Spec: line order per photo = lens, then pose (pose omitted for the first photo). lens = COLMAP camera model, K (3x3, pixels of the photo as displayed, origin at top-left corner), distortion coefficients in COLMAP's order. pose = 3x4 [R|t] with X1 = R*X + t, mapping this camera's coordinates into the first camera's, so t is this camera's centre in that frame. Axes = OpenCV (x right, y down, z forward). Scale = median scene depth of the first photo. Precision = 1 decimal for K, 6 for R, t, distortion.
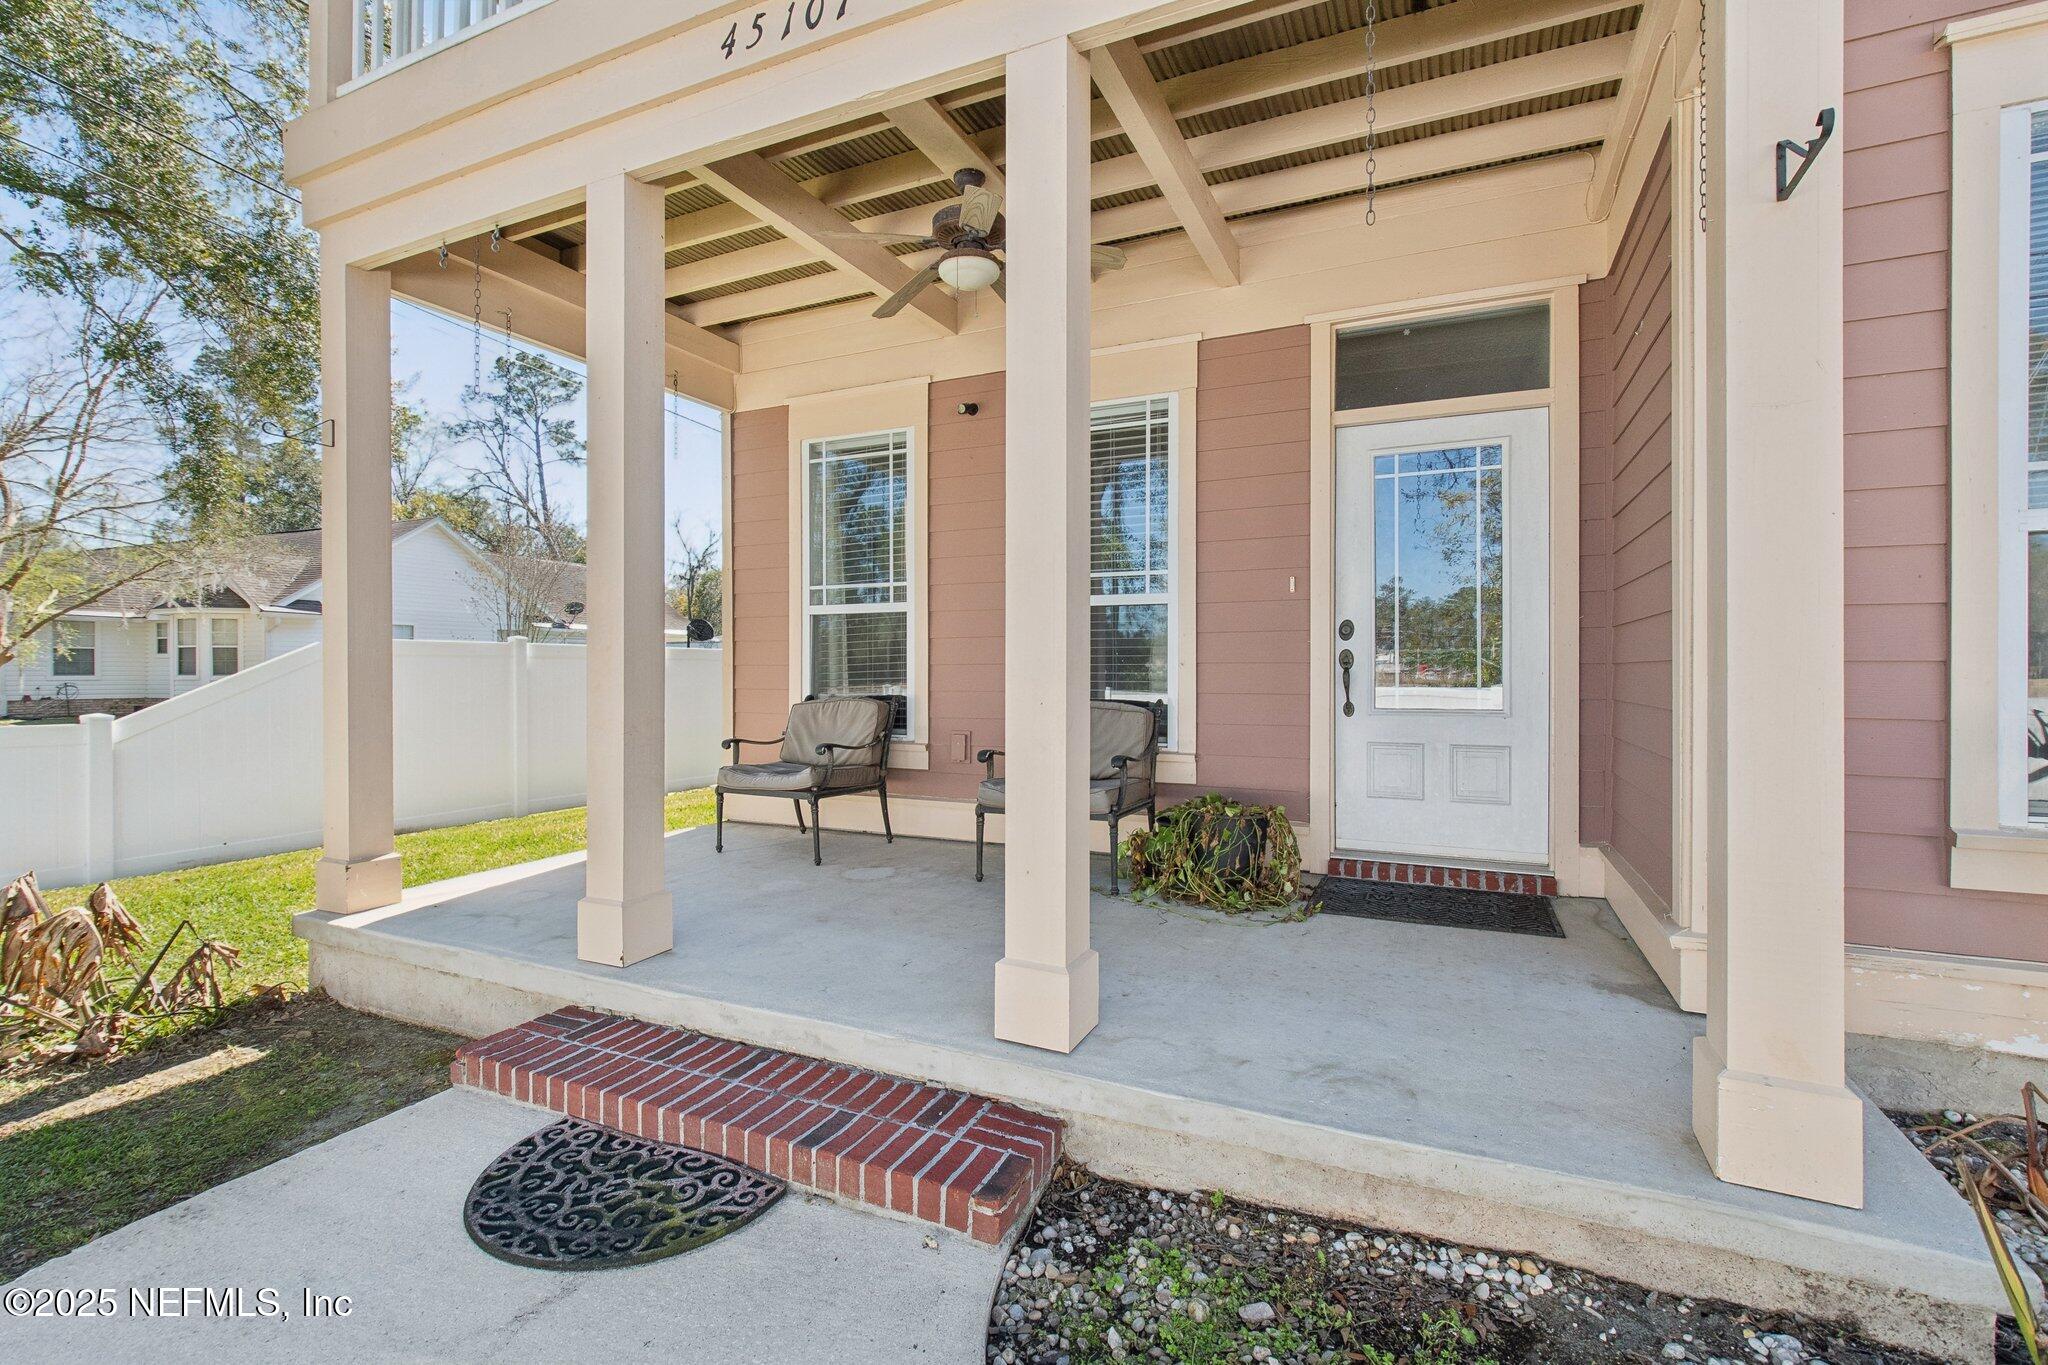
lens RADIAL K [[906.3, 0, 1018.9], [0, 906.3, 674.8], [0, 0, 1]] dist [-0.000362, -0.001147]
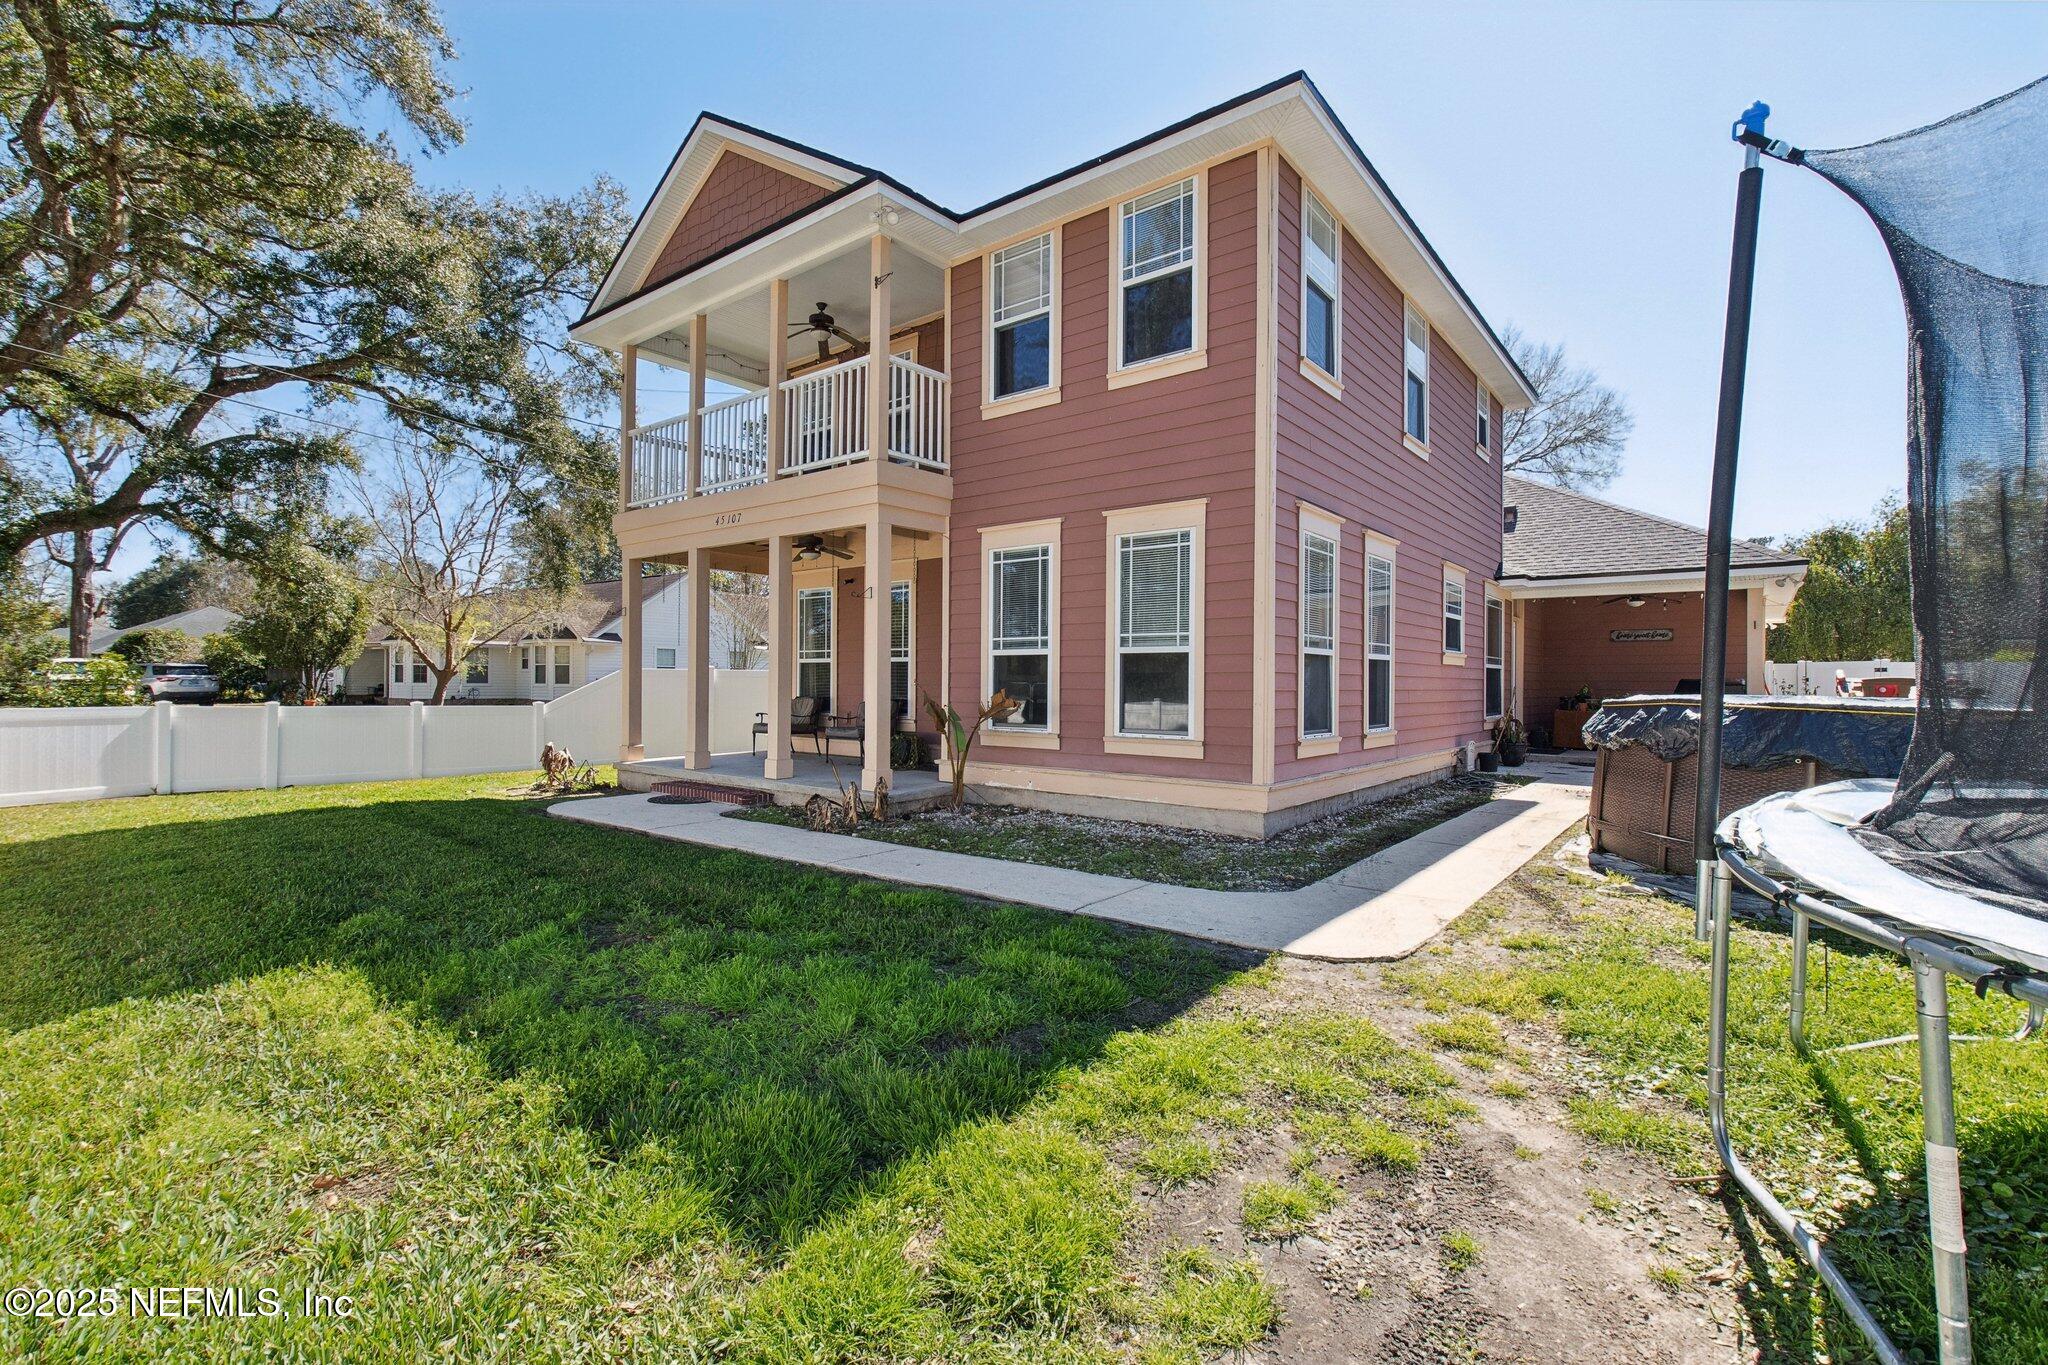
lens RADIAL K [[906.3, 0, 1018.9], [0, 906.3, 674.8], [0, 0, 1]] dist [-0.000362, -0.001147]
pose [[0.971591, 0.005323, -0.236607, 0.420225], [-0.008456, 0.999889, -0.012230, -0.003782], [0.236516, 0.013883, 0.971528, -0.548466]]
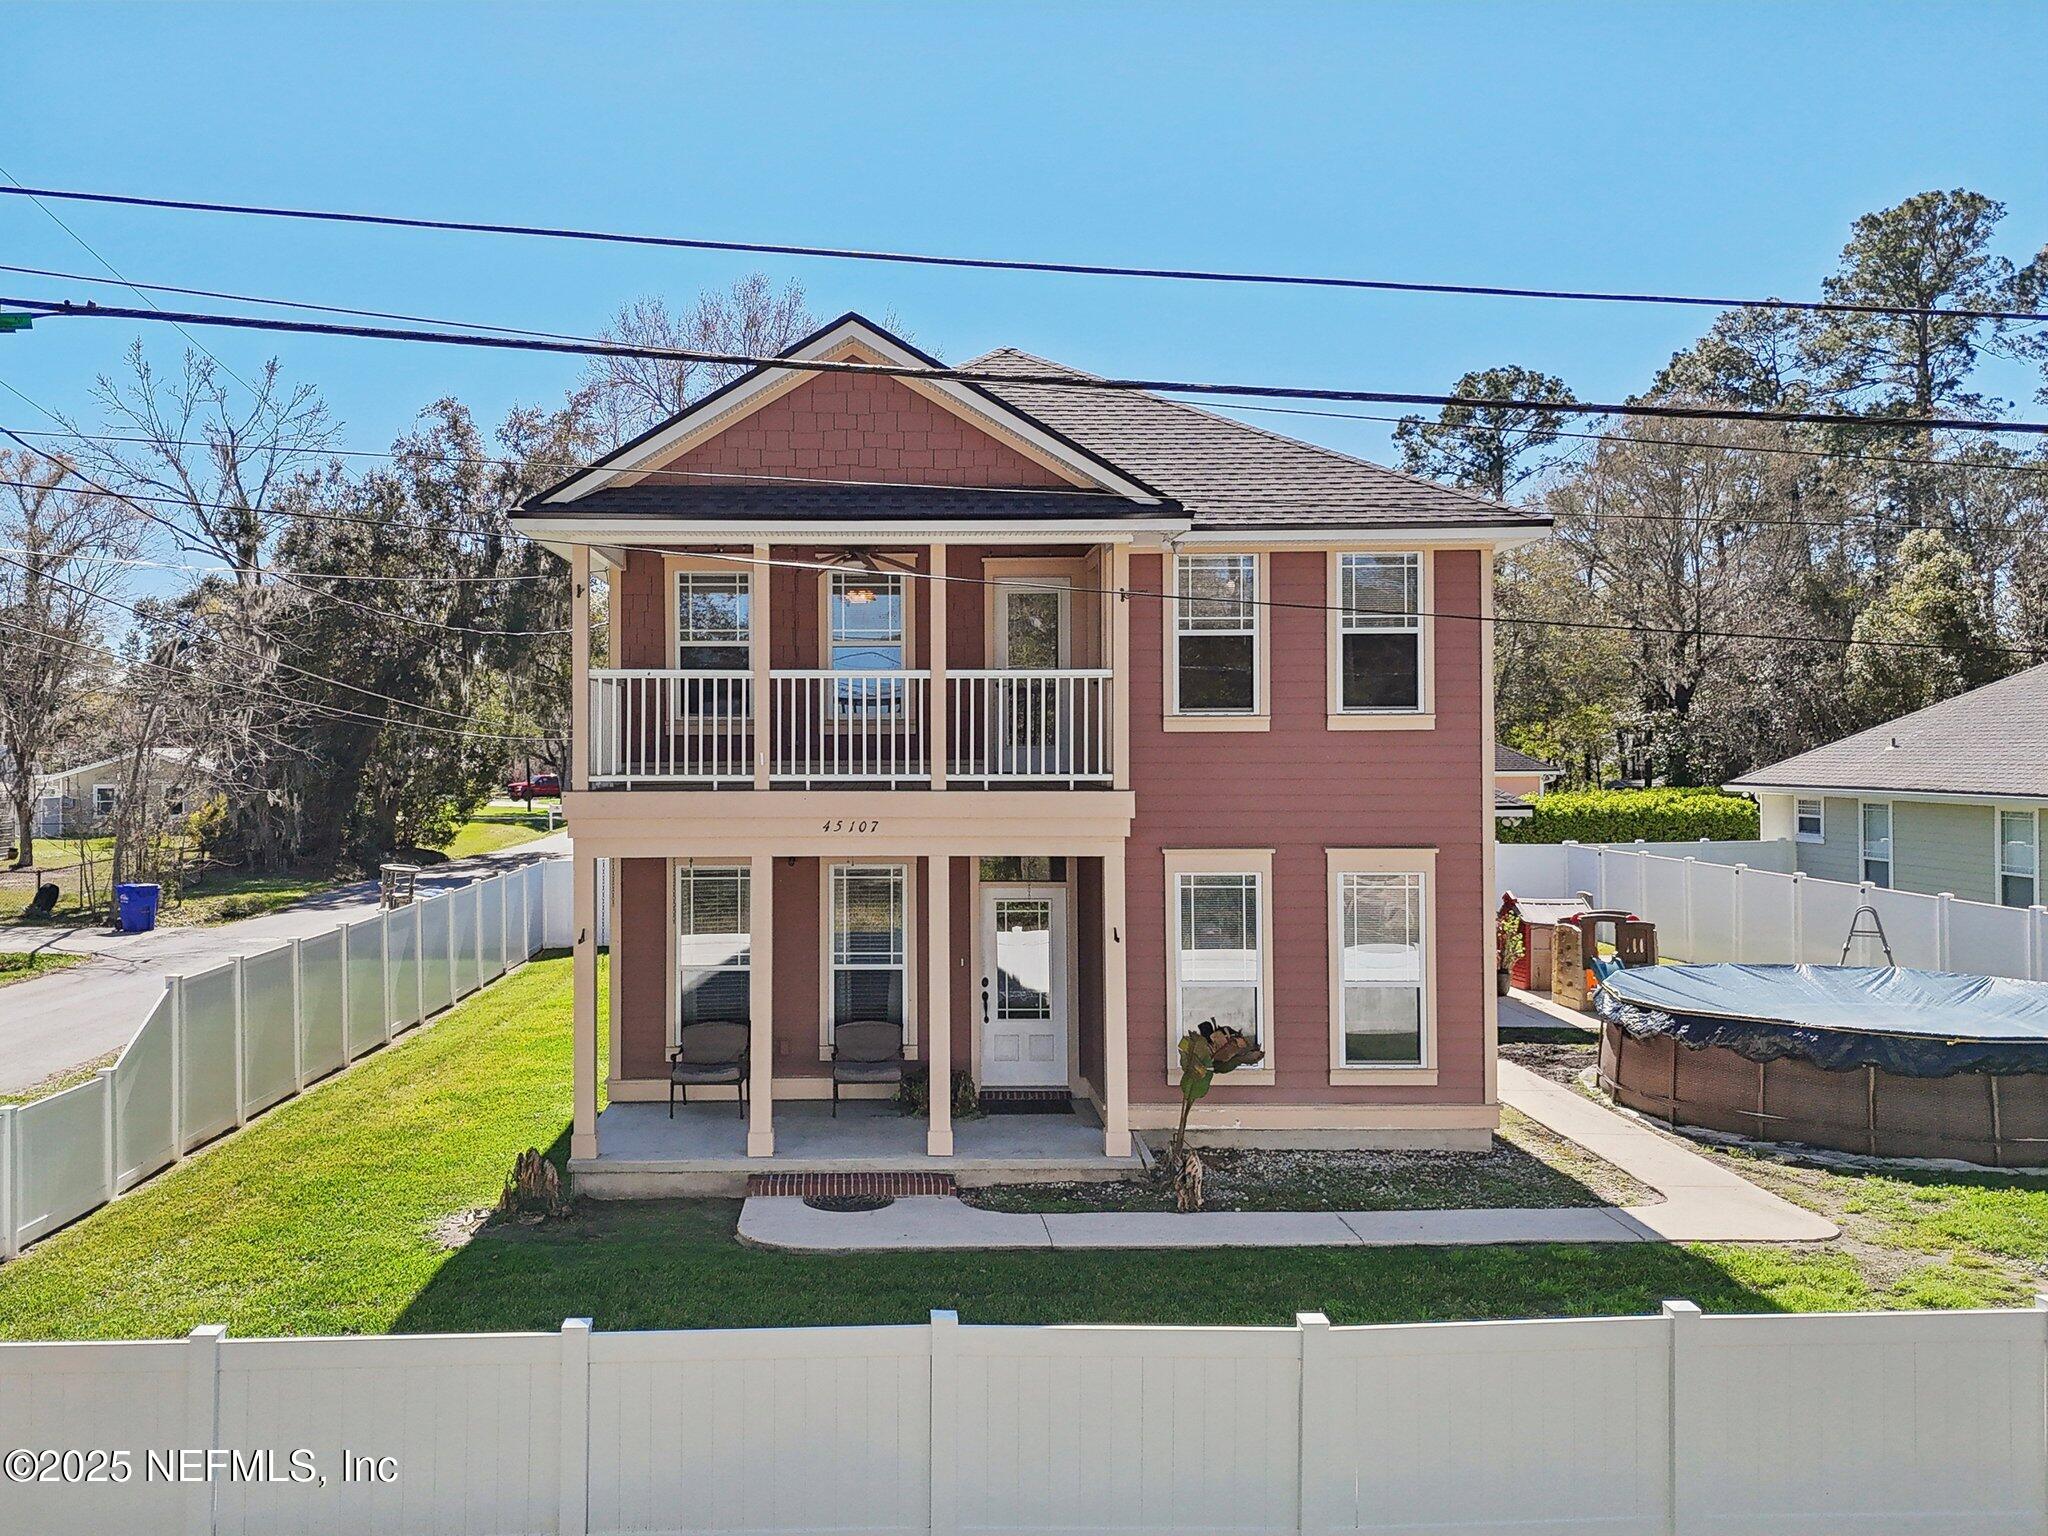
lens RADIAL K [[1517.1, 0, 1018.0], [0, 1517.1, 757.9], [0, 0, 1]] dist [0.101836, -0.129605]
pose [[0.914365, 0.006699, 0.404836, -0.403355], [0.011180, 0.999064, -0.041784, -0.163938], [-0.404737, 0.042732, 0.913434, -0.865393]]
